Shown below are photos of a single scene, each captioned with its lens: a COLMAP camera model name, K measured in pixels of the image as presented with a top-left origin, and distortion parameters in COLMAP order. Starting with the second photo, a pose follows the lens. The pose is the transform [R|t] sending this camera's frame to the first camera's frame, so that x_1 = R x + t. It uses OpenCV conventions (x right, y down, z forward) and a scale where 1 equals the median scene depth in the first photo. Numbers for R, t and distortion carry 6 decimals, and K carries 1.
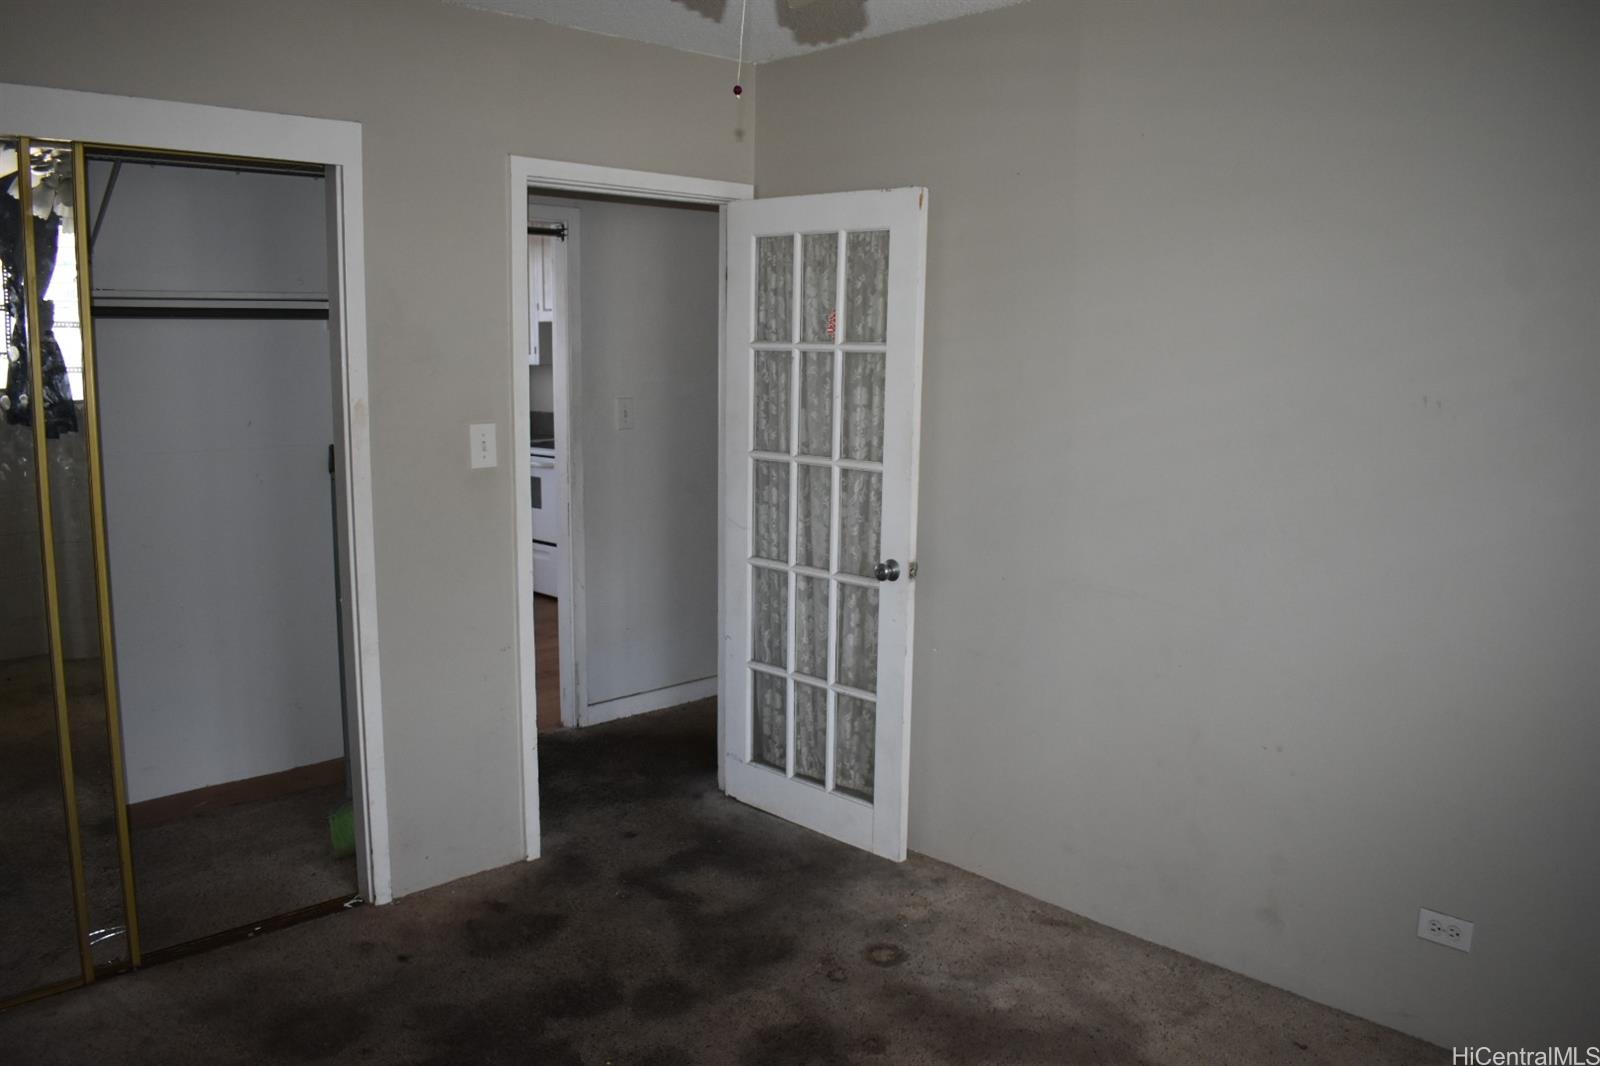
lens RADIAL K [[1276.1, 0, 798.2], [0, 1276.1, 533.9], [0, 0, 1]] dist [-0.093153, 0.016828]
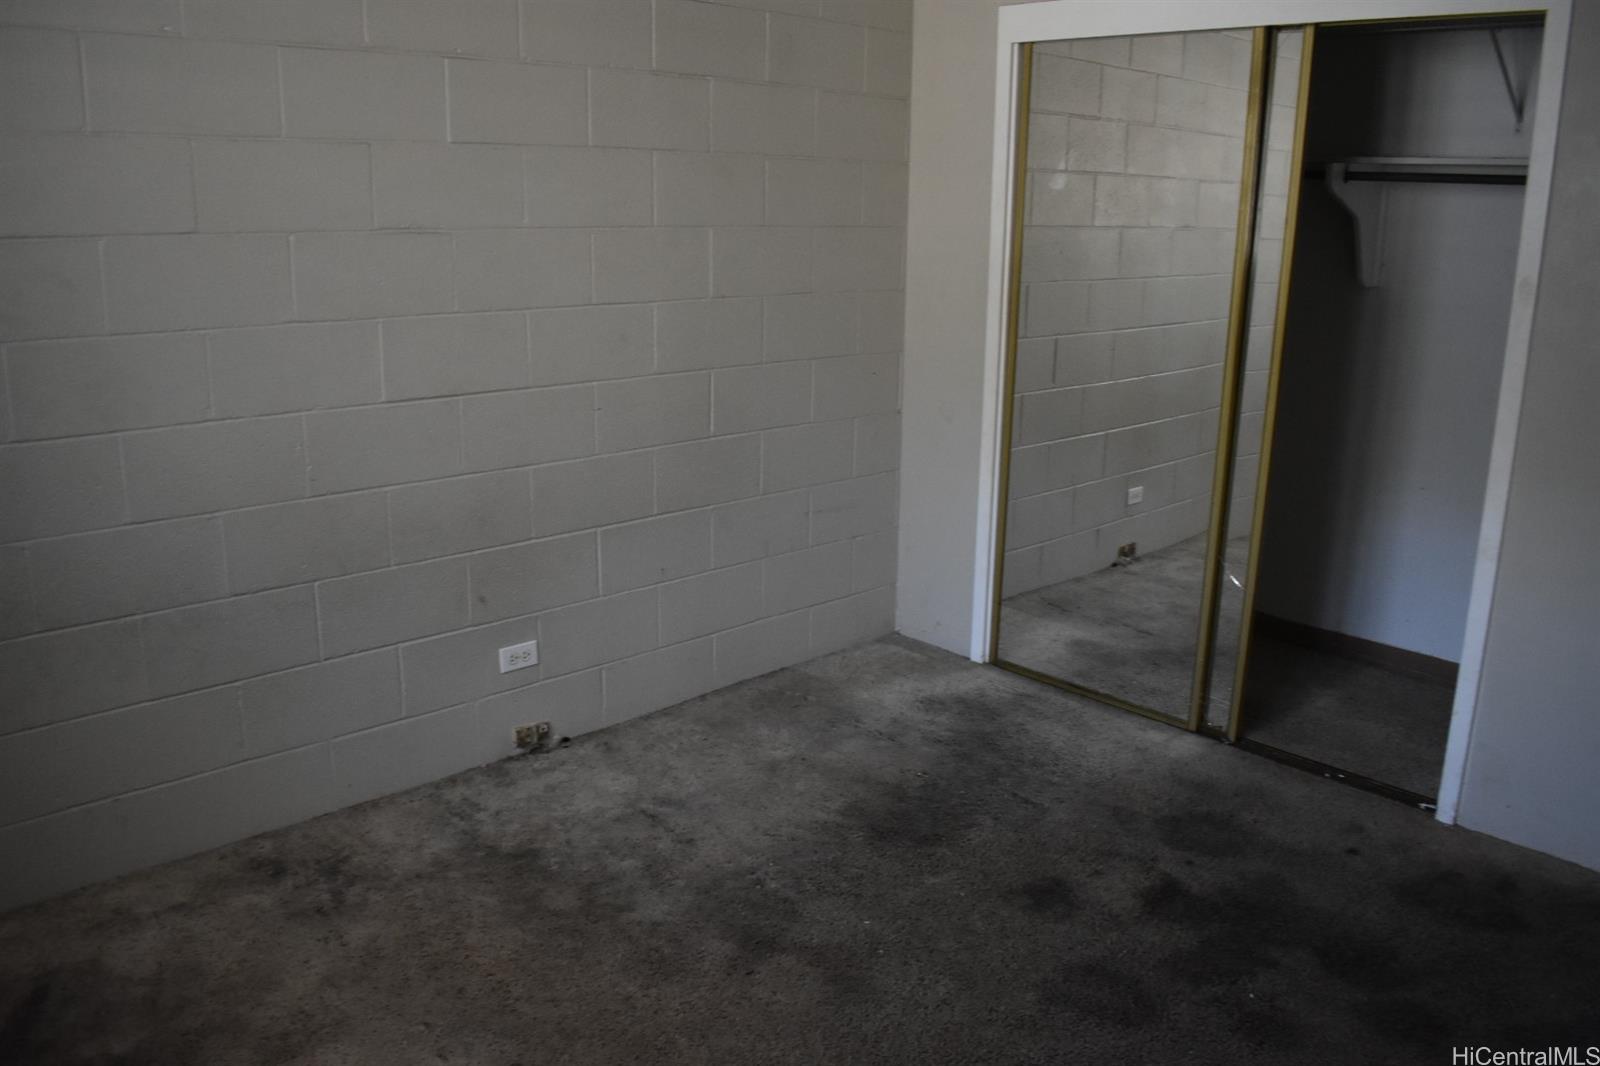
lens RADIAL K [[1276.1, 0, 803.5], [0, 1276.1, 536.1], [0, 0, 1]] dist [-0.093153, 0.016828]
pose [[0.010510, 0.253336, -0.967321, 0.541712], [-0.169497, 0.953827, 0.247961, -0.060965], [0.985475, 0.161352, 0.052964, 0.478217]]
